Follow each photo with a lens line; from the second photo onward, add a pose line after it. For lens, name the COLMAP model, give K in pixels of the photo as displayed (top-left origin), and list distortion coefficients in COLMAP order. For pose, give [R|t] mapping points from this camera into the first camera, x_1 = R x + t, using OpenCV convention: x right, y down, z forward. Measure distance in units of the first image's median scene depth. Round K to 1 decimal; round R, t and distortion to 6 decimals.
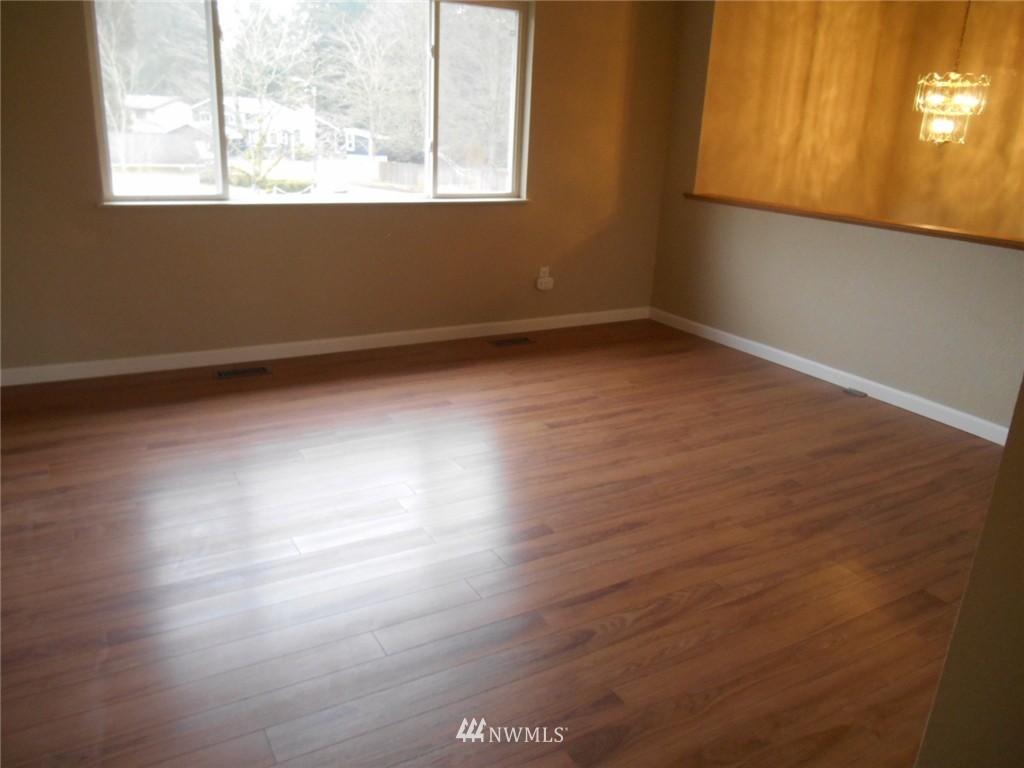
lens RADIAL K [[780.5, 0, 510.3], [0, 780.5, 382.3], [0, 0, 1]] dist [-0.014216, -0.009606]
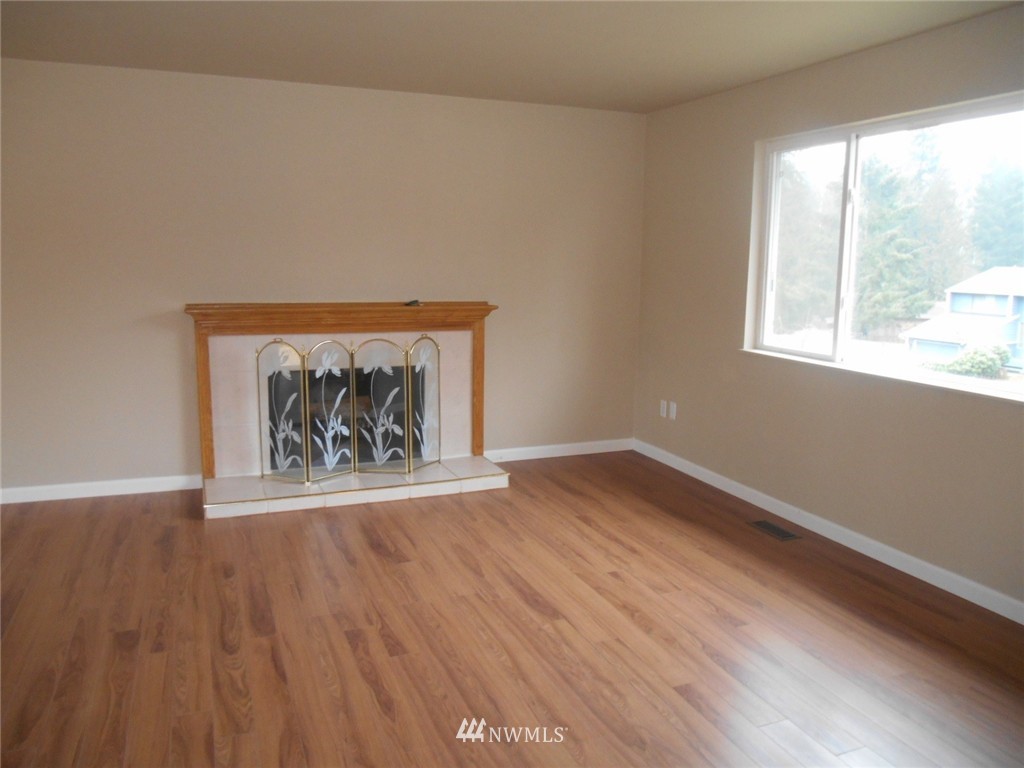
lens RADIAL K [[780.5, 0, 509.7], [0, 780.5, 383.9], [0, 0, 1]] dist [-0.014216, -0.009606]
pose [[-0.153576, 0.103894, -0.982660, 1.094324], [-0.331260, 0.931499, 0.150256, -0.374374], [0.930957, 0.348591, -0.108640, 1.260280]]
